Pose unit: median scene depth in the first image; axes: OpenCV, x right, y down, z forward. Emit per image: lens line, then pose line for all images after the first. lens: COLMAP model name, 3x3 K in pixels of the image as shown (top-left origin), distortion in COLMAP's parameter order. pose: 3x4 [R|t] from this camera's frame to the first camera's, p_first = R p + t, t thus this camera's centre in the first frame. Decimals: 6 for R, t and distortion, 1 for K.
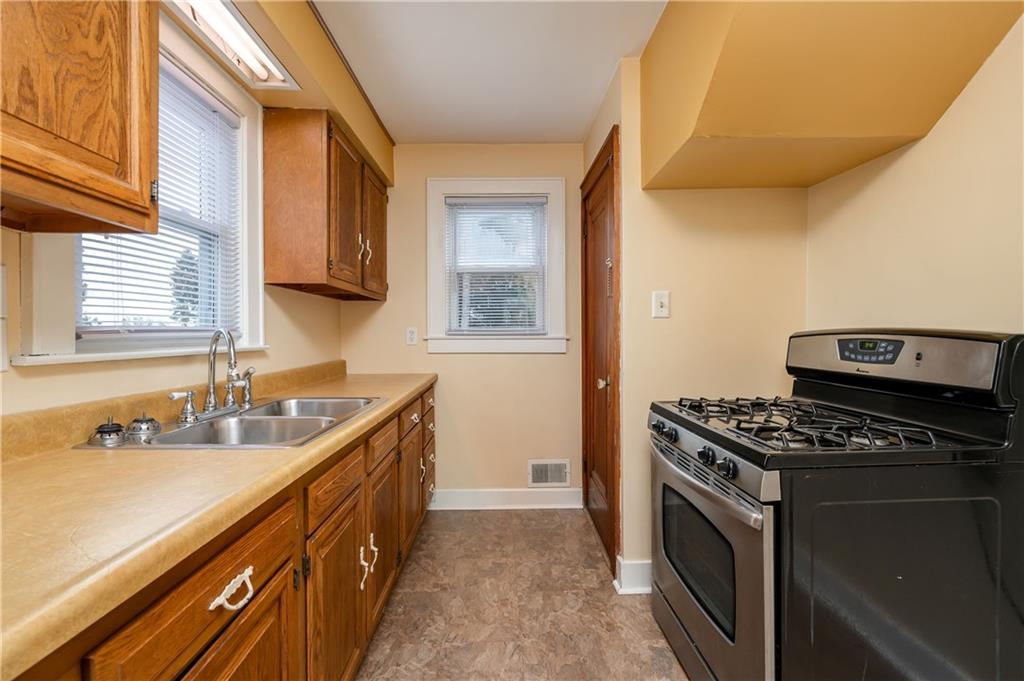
lens RADIAL K [[430.0, 0, 508.2], [0, 430.0, 335.9], [0, 0, 1]] dist [-0.001511, -0.000451]
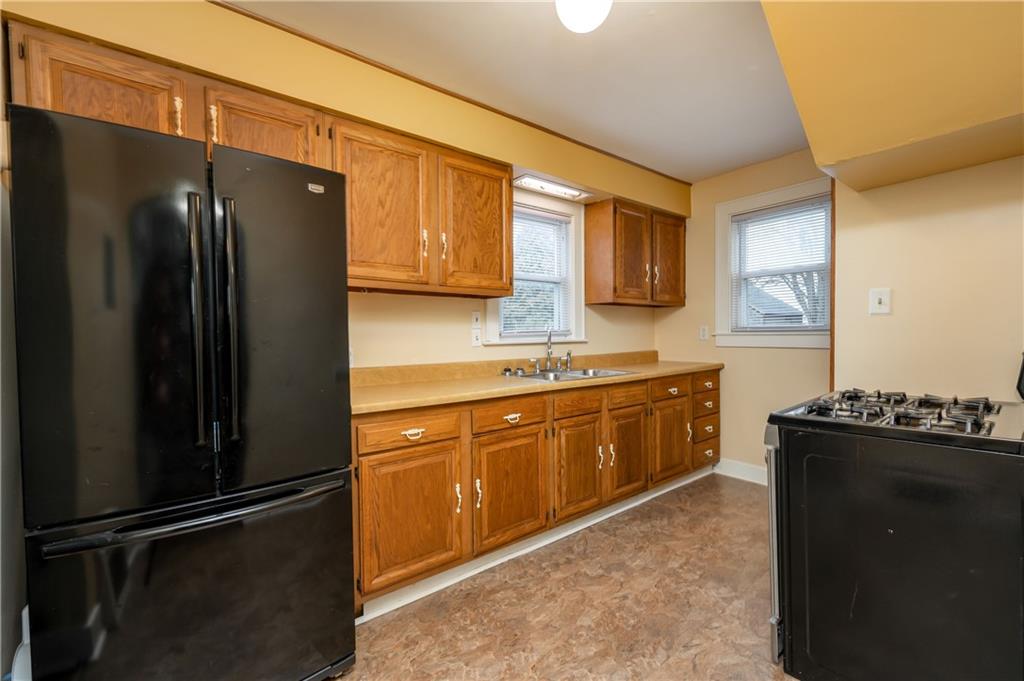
lens RADIAL K [[430.0, 0, 510.6], [0, 430.0, 336.1], [0, 0, 1]] dist [-0.001511, -0.000451]
pose [[0.598148, 0.002212, -0.801383, 0.730198], [0.006691, 0.999948, 0.007754, -0.005757], [0.801358, -0.010000, 0.598102, -0.341468]]
